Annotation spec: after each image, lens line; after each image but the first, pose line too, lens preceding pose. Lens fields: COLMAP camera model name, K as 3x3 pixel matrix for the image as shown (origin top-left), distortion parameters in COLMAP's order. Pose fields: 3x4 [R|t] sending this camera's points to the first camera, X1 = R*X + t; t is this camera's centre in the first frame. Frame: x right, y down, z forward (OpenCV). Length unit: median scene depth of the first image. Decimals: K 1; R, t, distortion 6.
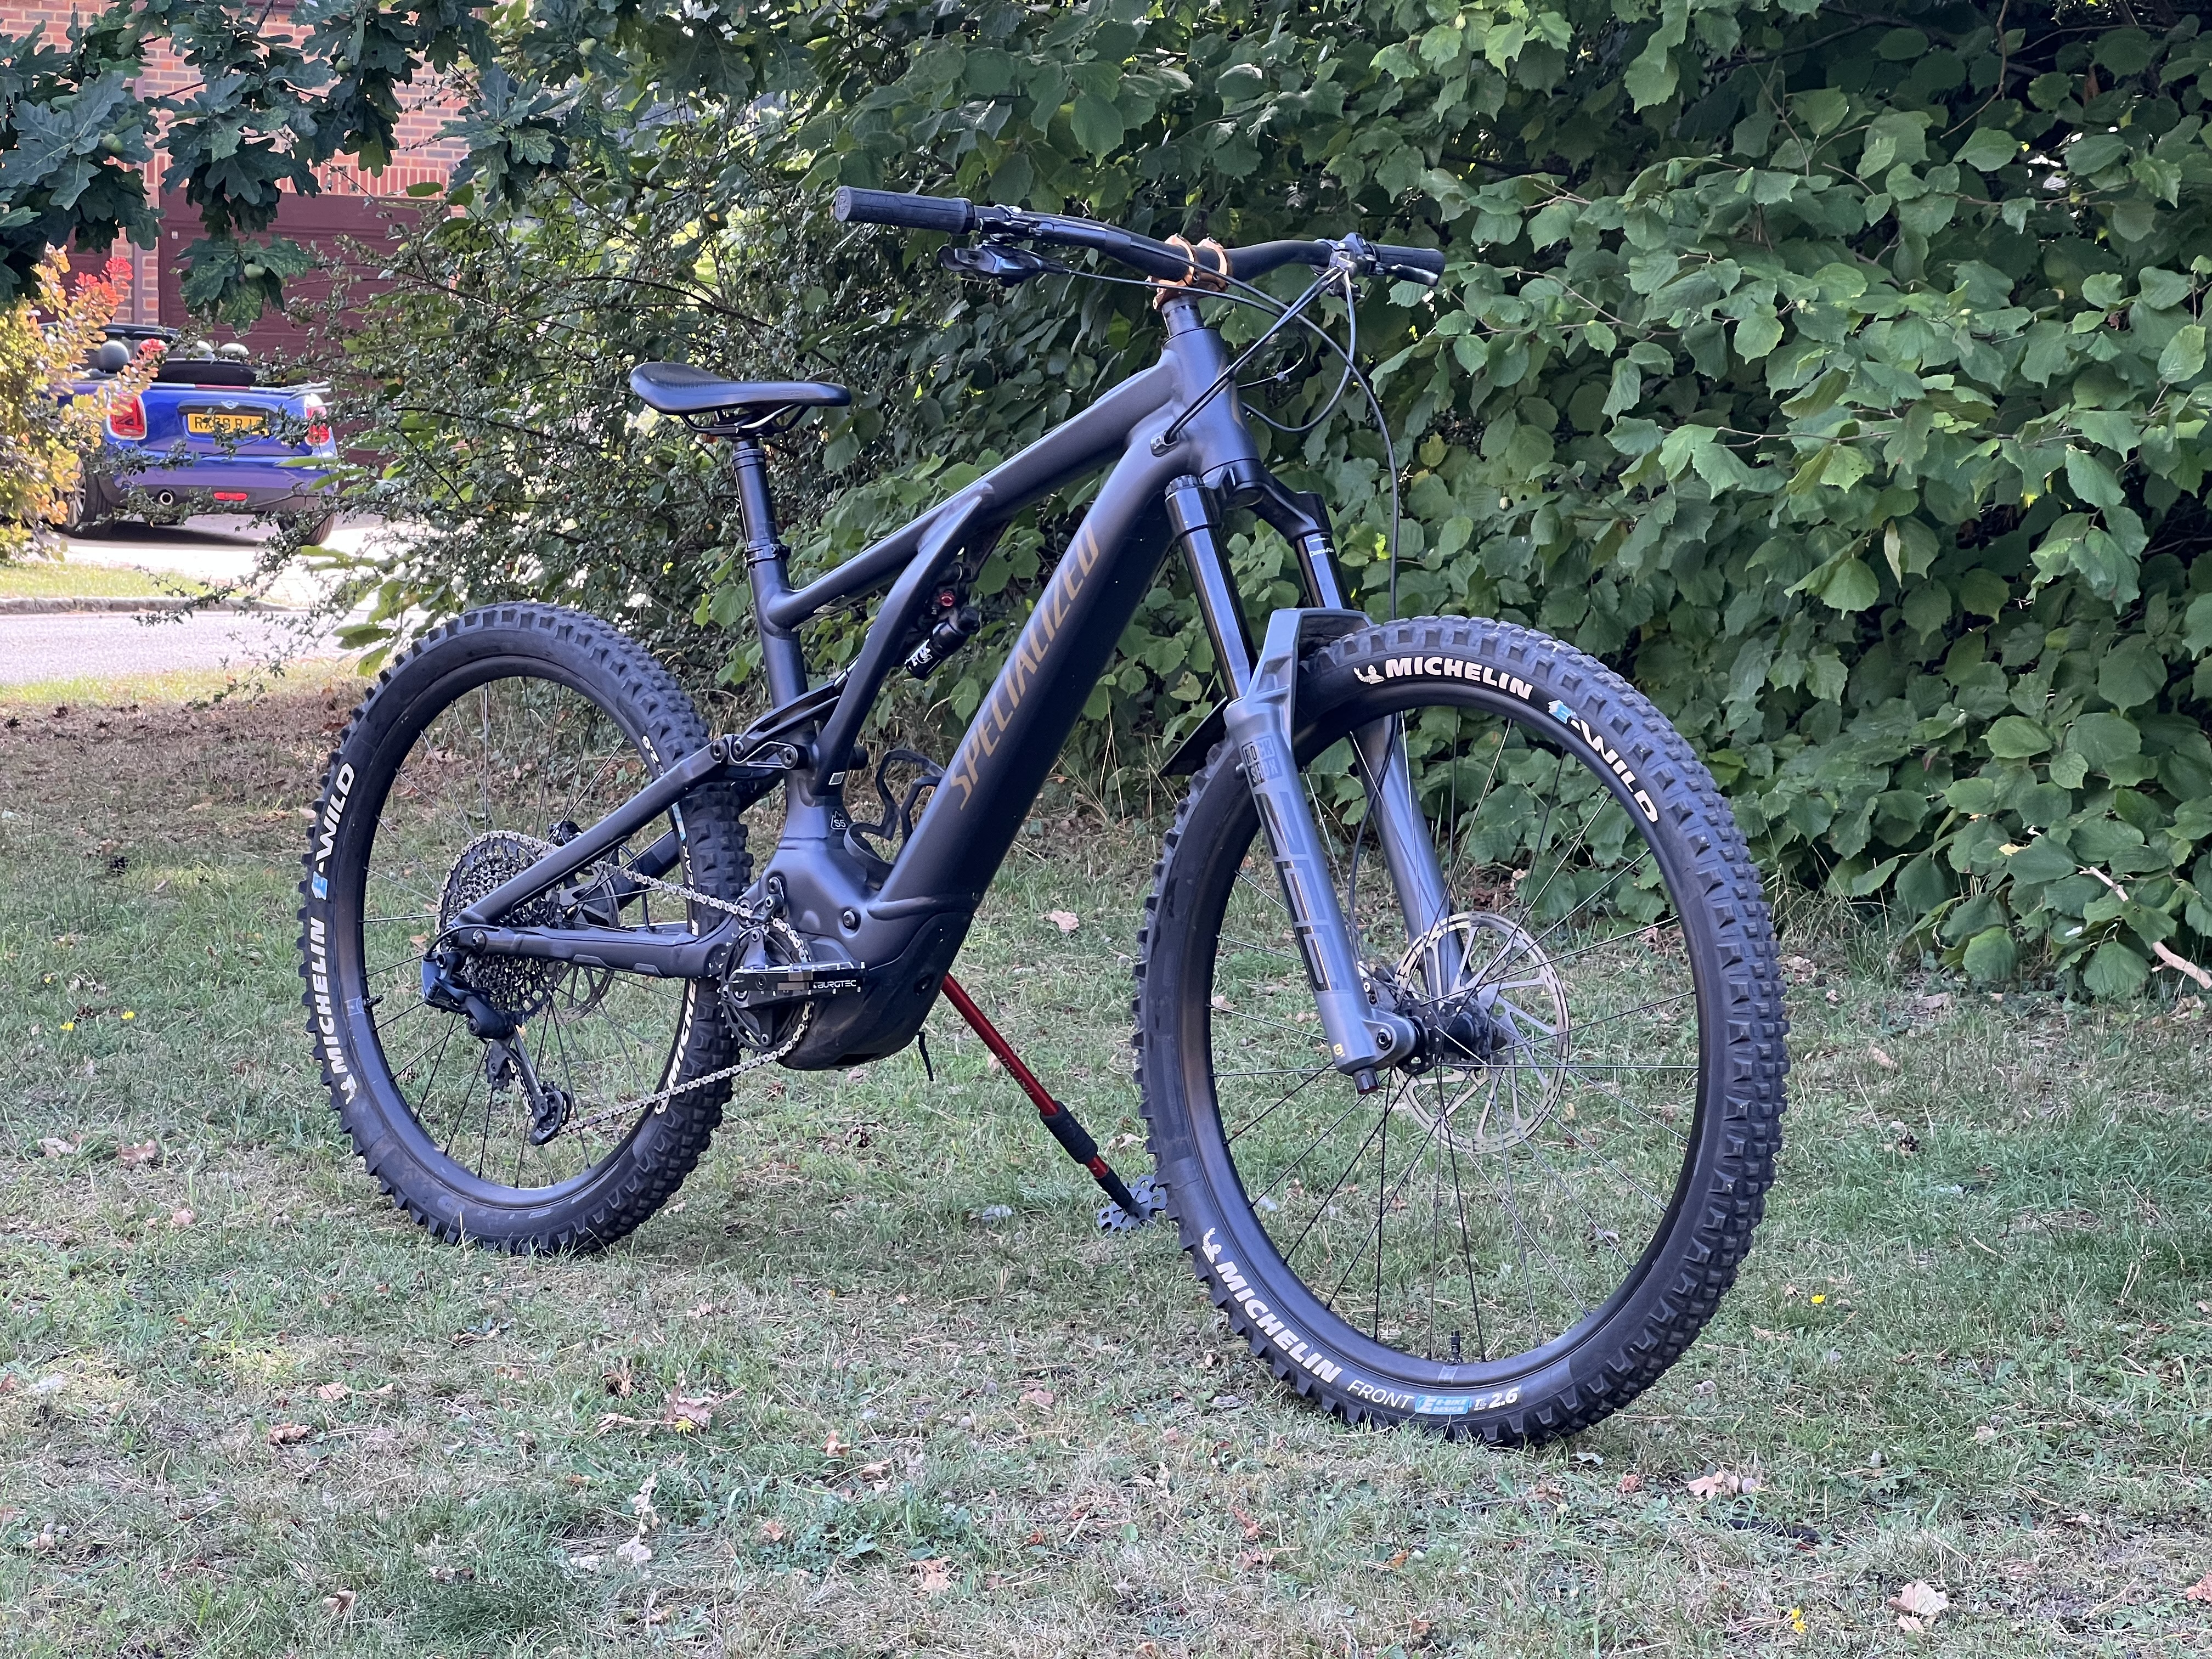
lens RADIAL K [[4937.0, 0, 1106.0], [0, 4937.0, 829.5], [0, 0, 1]] dist [-0.420146, 10.693586]
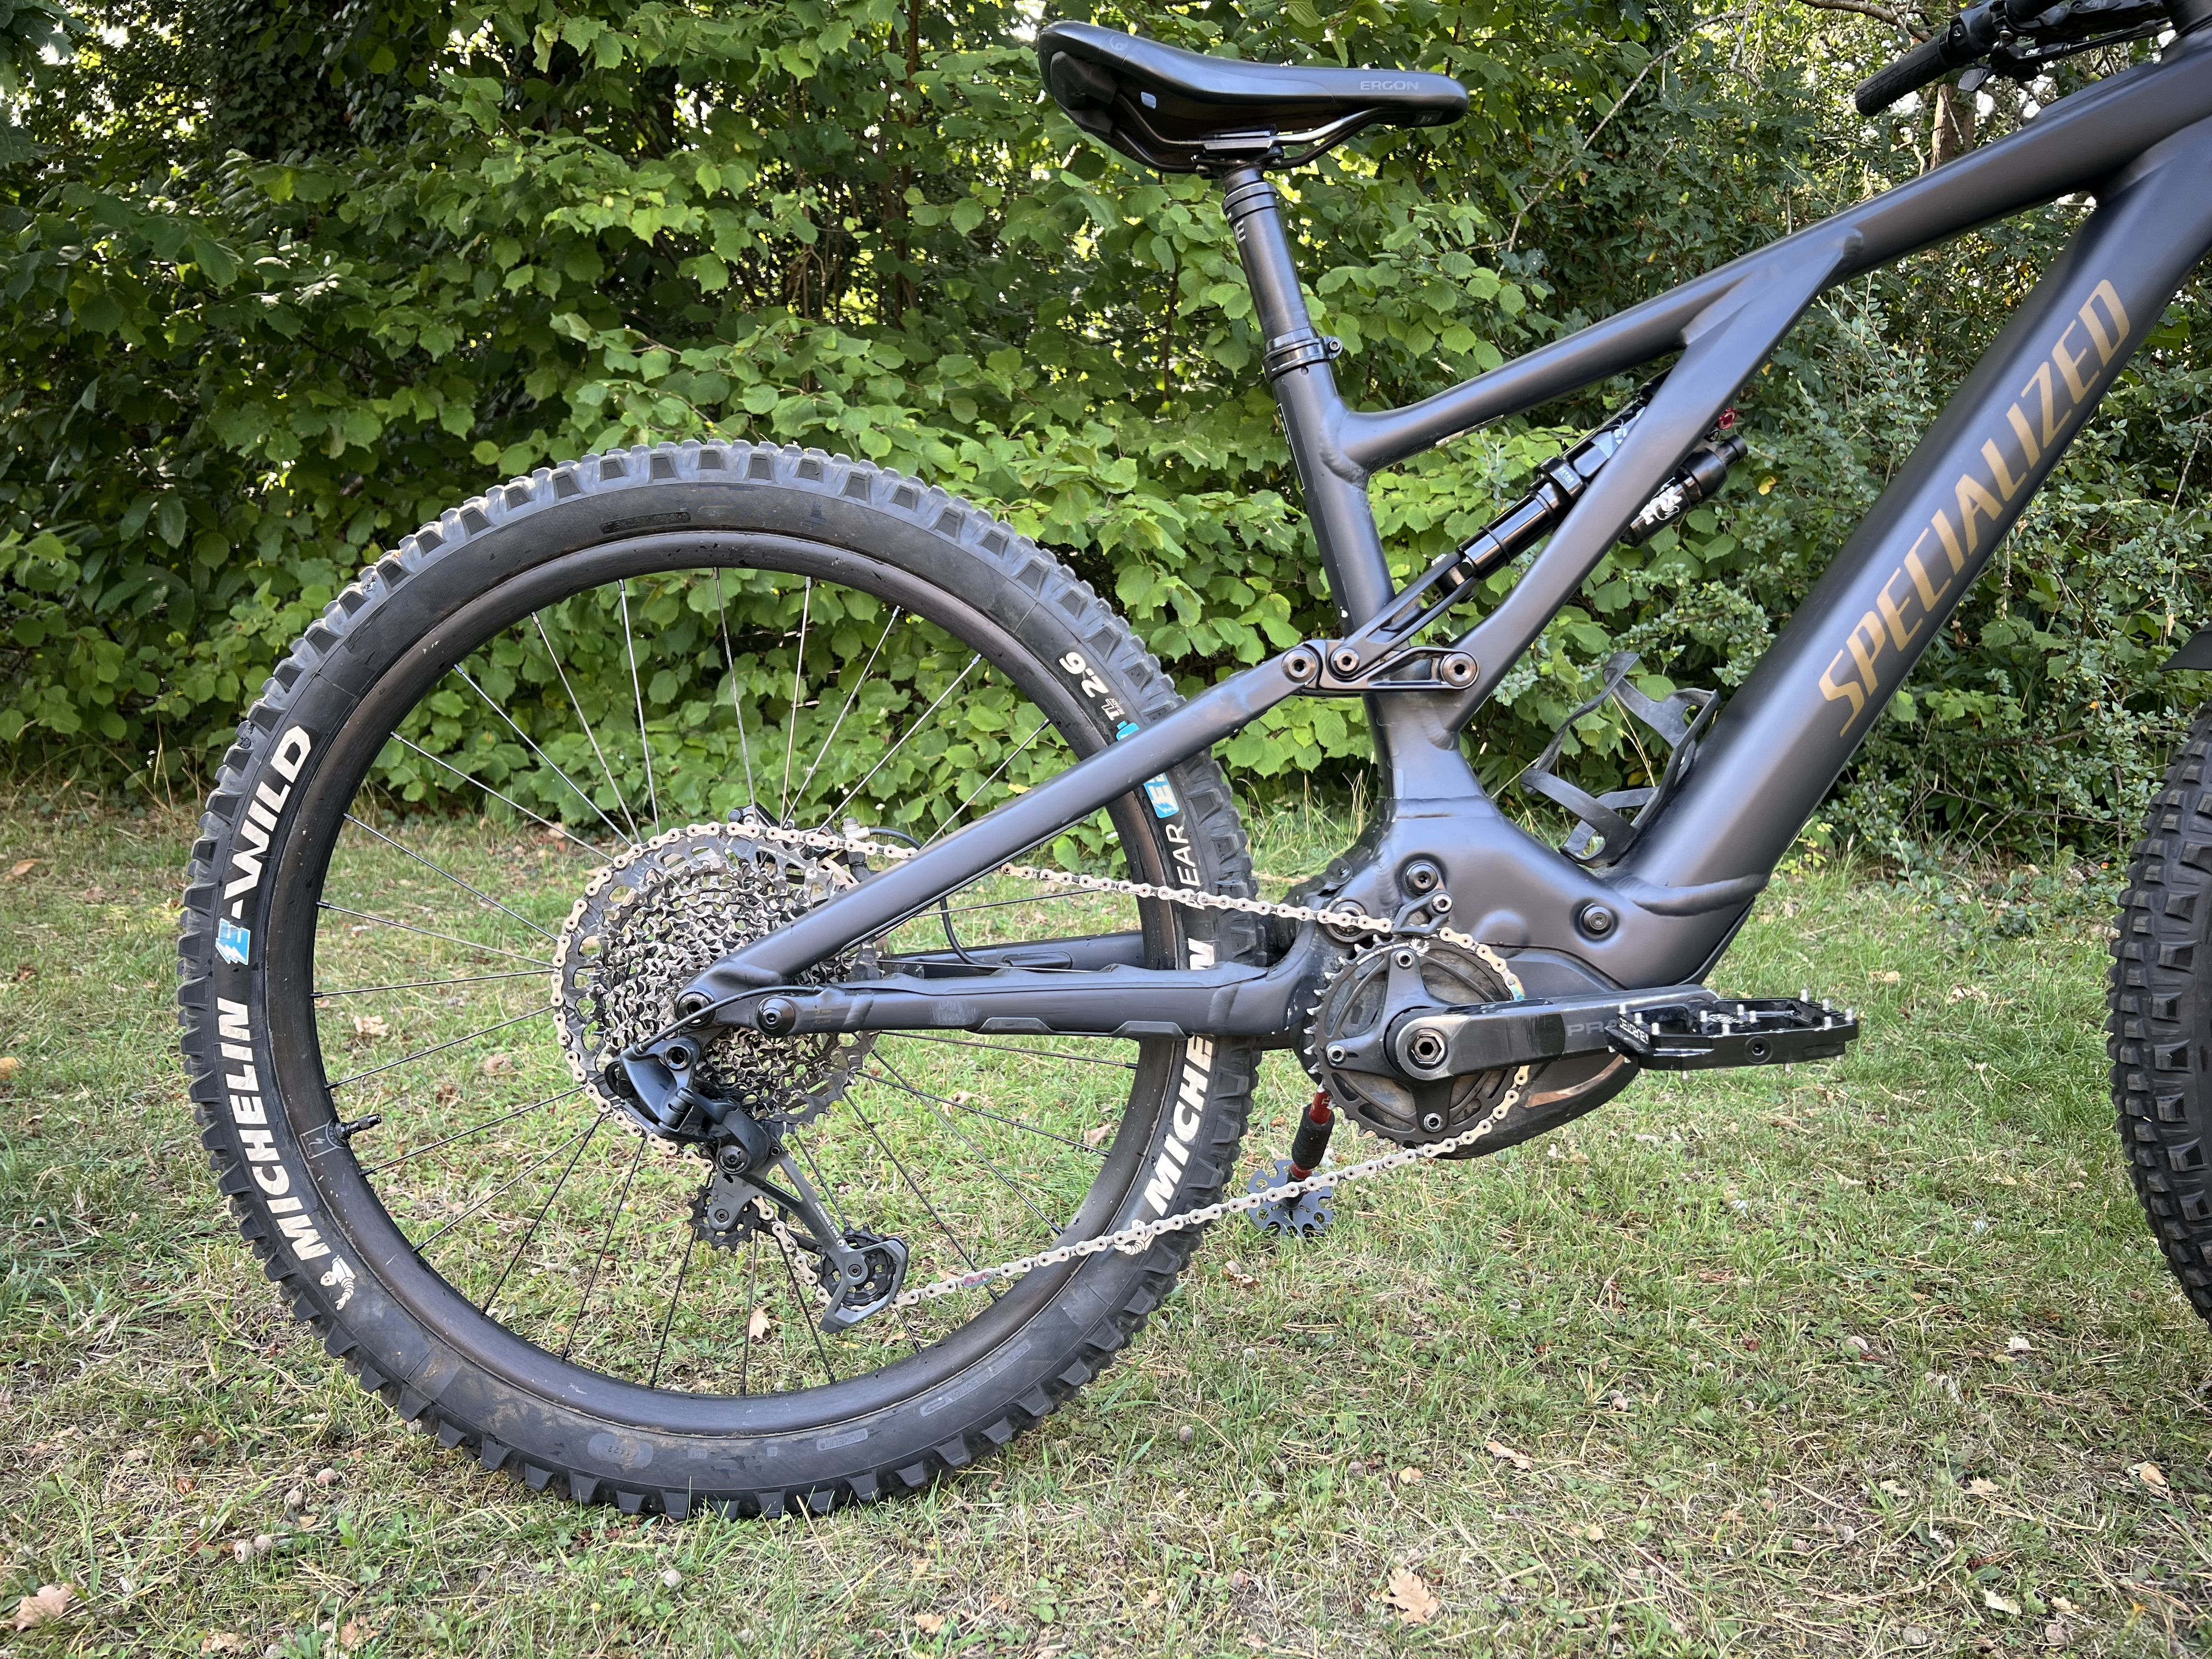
lens RADIAL K [[1664.8, 0, 1089.1], [0, 1664.8, 841.6], [0, 0, 1]] dist [0.051386, -0.062297]
pose [[0.731160, -0.069942, 0.678611, -0.248014], [0.049076, 0.997546, 0.049938, -0.005869], [-0.680439, -0.003210, 0.732798, 0.890857]]
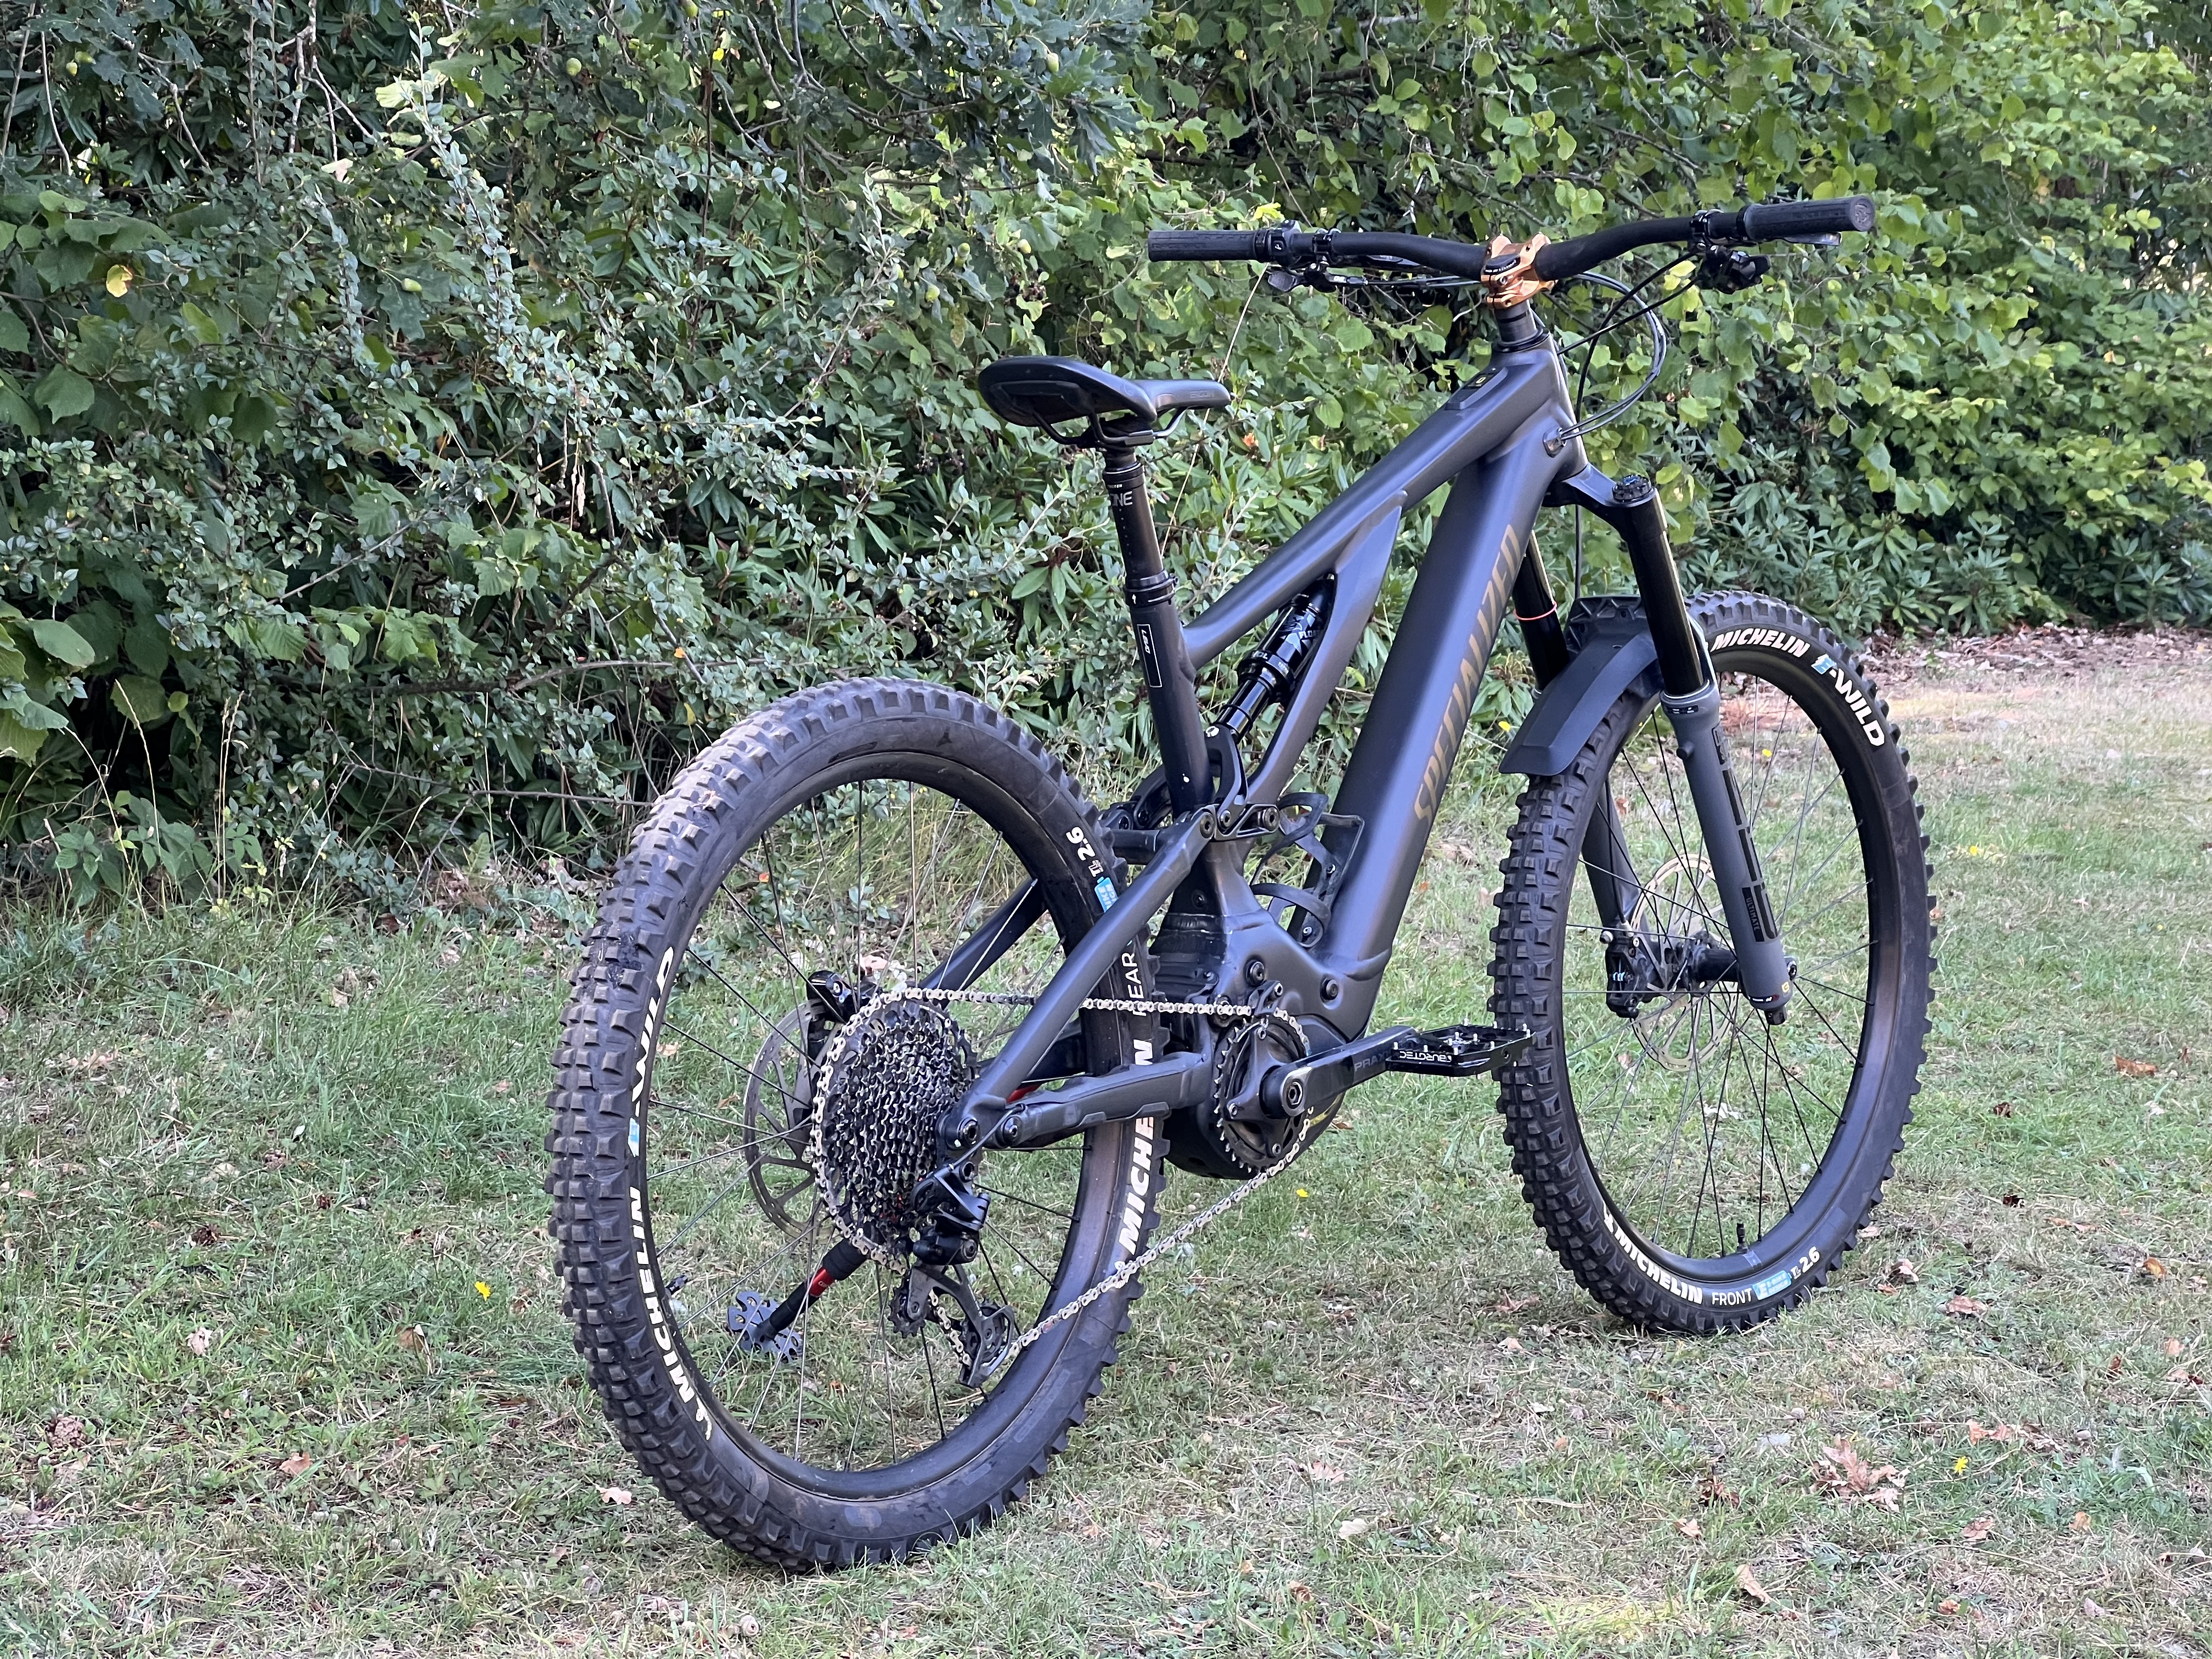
lens RADIAL K [[4937.0, 0, 1106.0], [0, 4937.0, 829.5], [0, 0, 1]] dist [-0.420146, 10.693586]
pose [[-0.093578, -0.110213, 0.989493, -0.926661], [0.065759, 0.991000, 0.116600, -0.116709], [-0.993438, 0.075979, -0.085488, 1.119881]]
